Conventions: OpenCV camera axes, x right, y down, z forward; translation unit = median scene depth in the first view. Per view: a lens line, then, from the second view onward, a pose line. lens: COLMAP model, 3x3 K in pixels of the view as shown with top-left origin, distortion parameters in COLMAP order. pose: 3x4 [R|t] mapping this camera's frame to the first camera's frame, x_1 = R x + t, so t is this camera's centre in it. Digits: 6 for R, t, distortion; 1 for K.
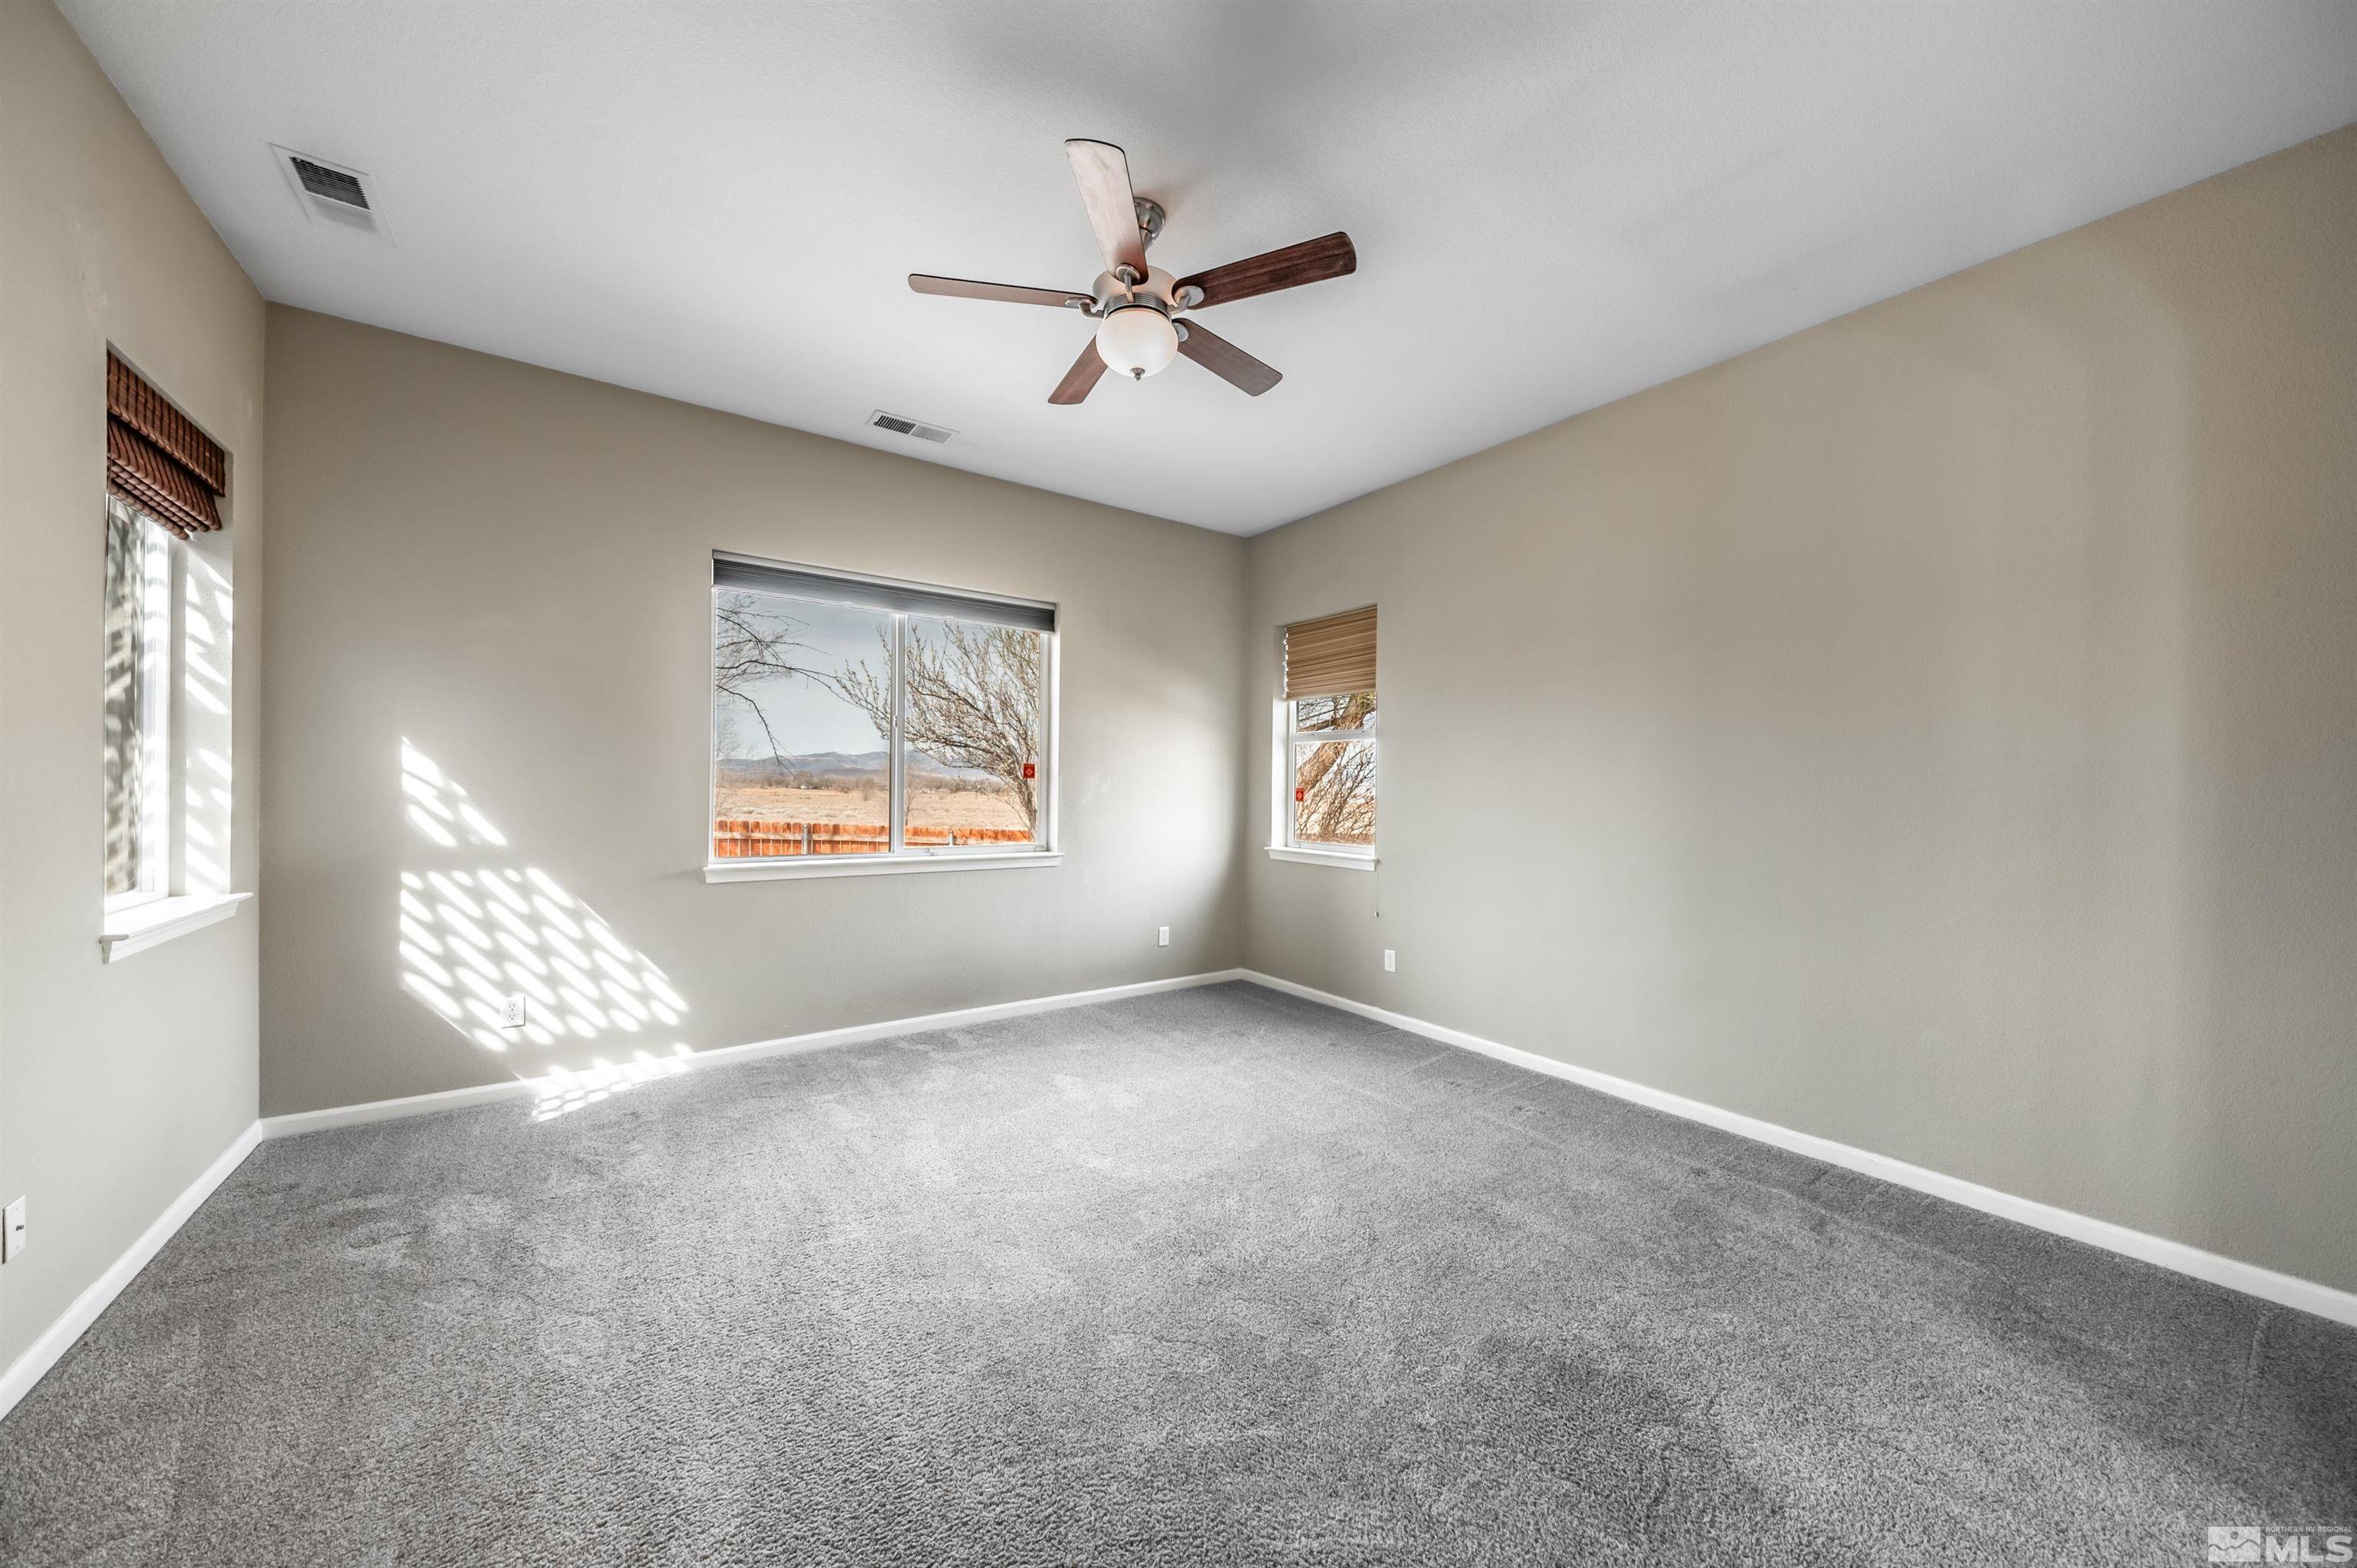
lens RADIAL K [[810.1, 0, 1171.0], [0, 810.1, 792.1], [0, 0, 1]] dist [0.011367, -0.003935]
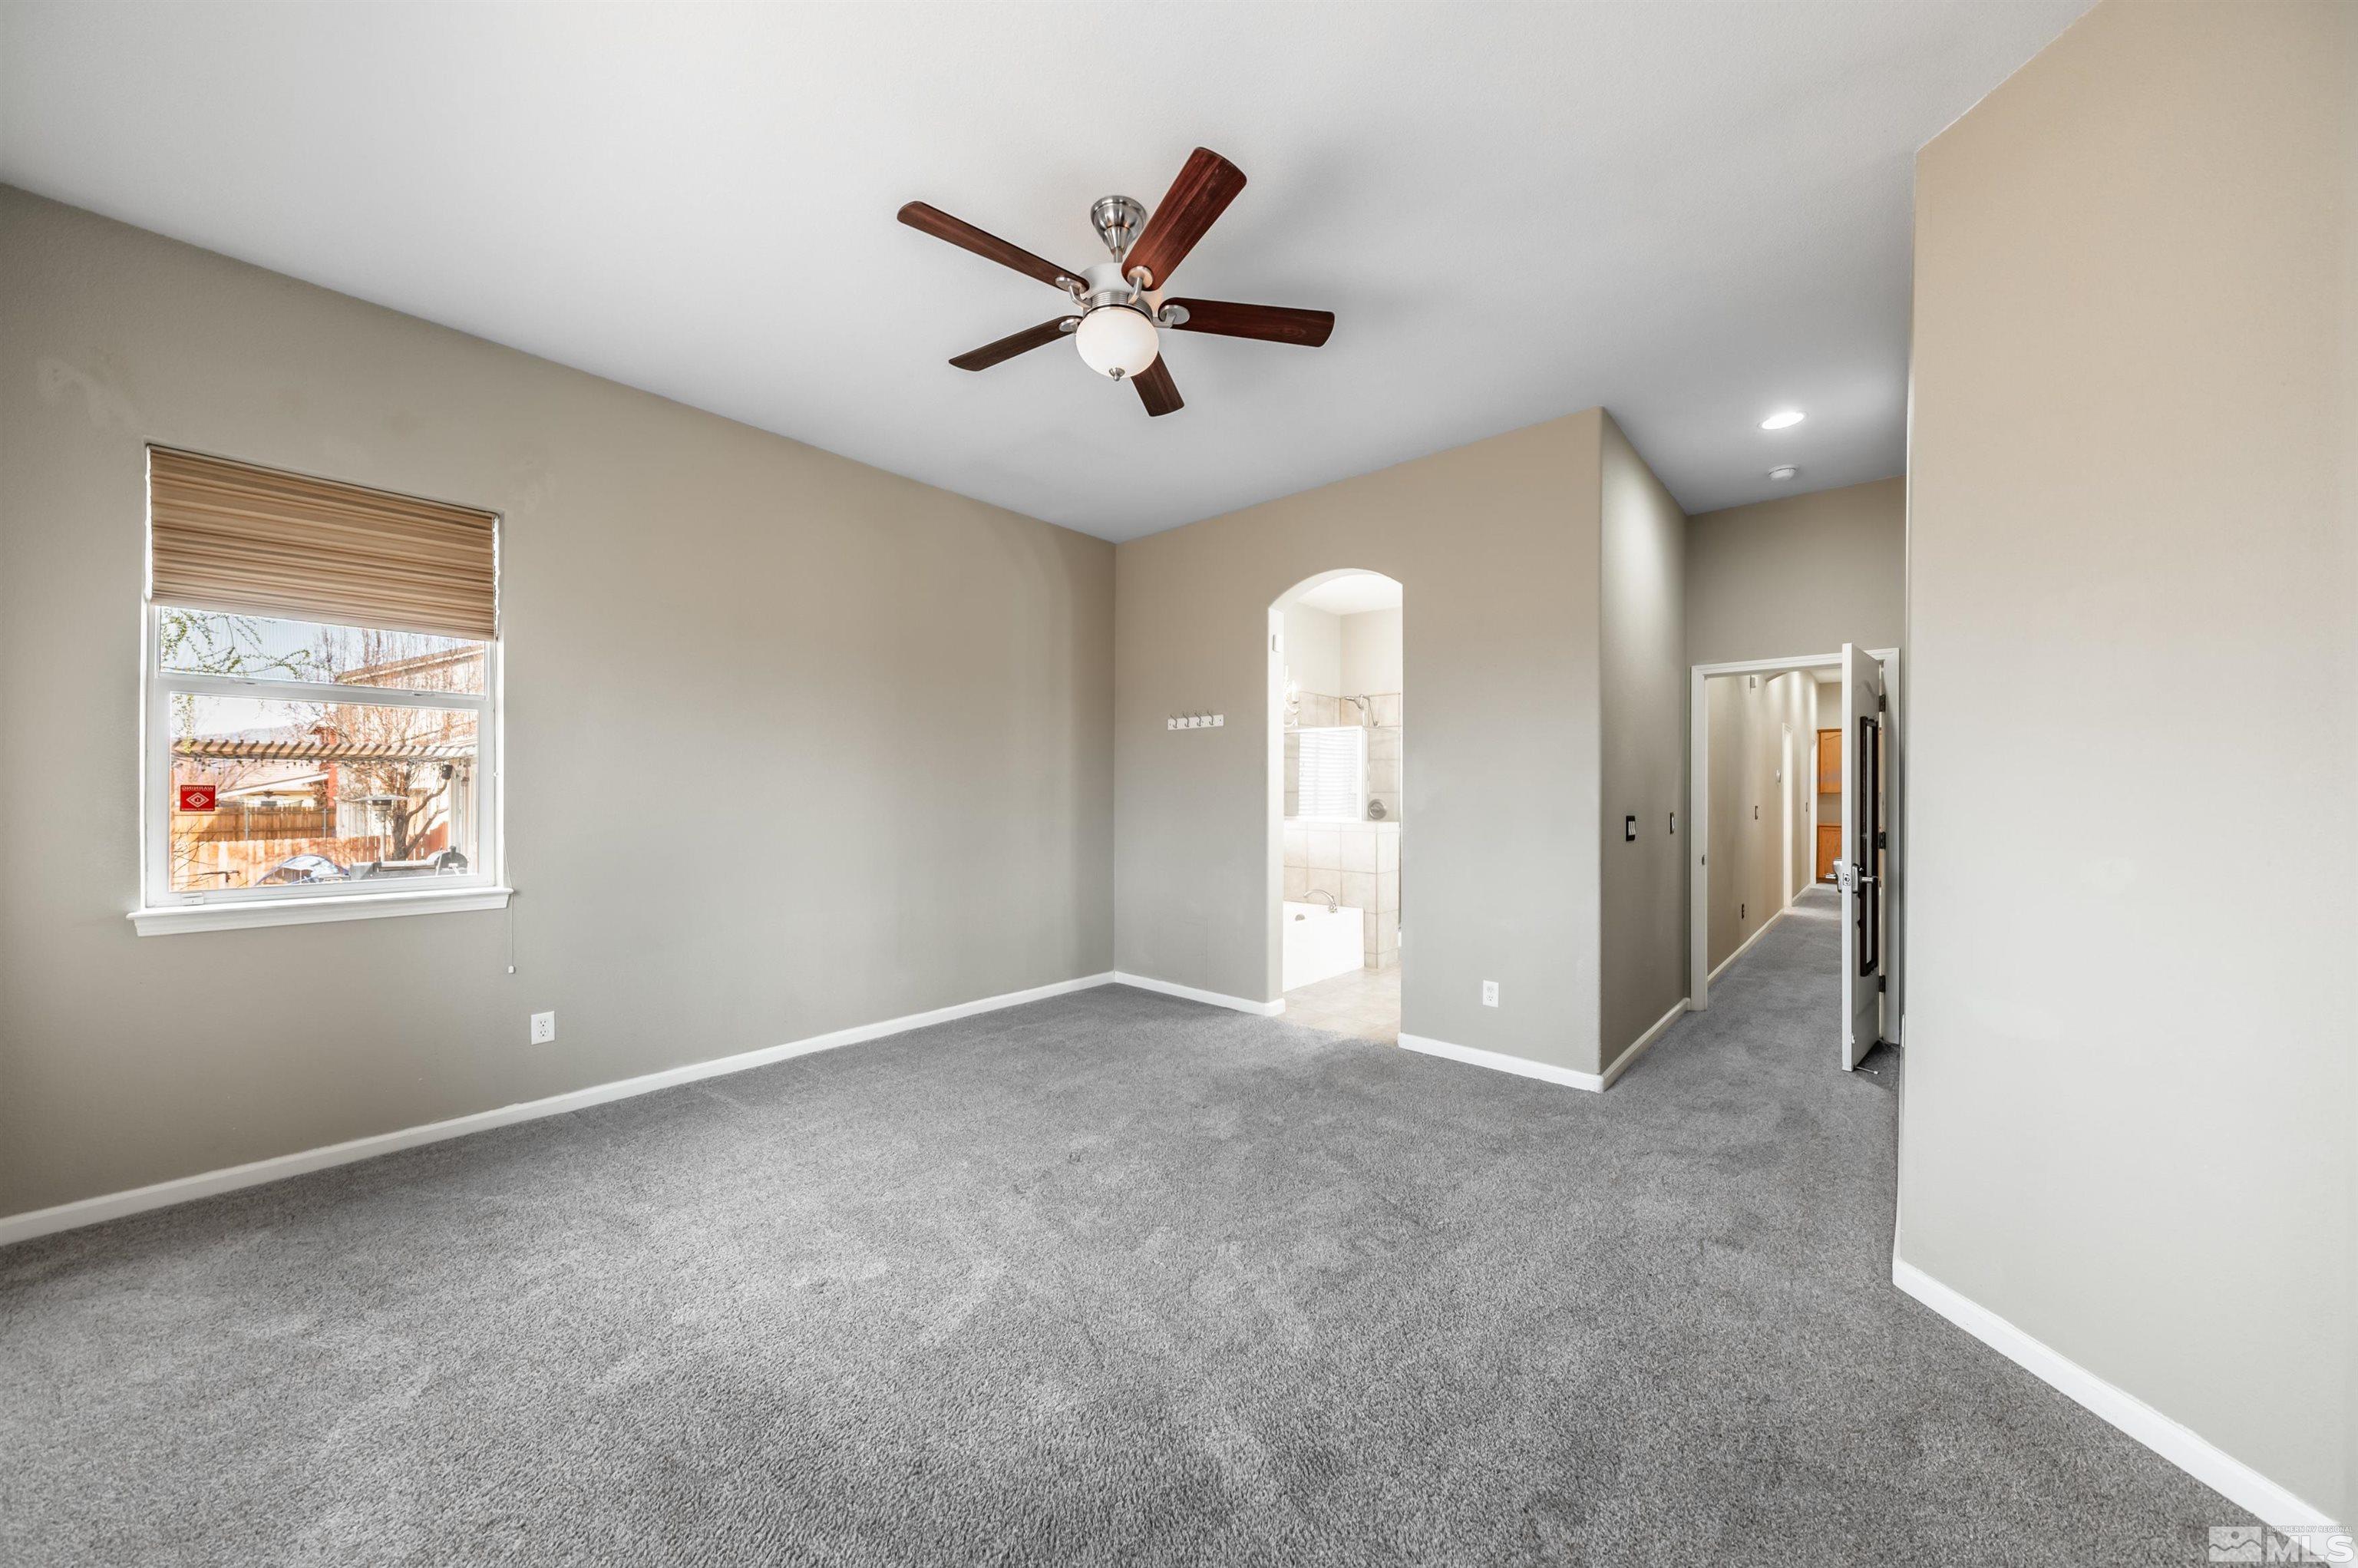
lens RADIAL K [[810.5, 0, 1171.5], [0, 810.5, 792.1], [0, 0, 1]] dist [0.011367, -0.003935]
pose [[-0.227437, -0.014882, 0.973679, -0.684468], [-0.003348, 0.999889, 0.014500, -0.014954], [-0.973787, 0.000038, -0.227461, 0.773278]]
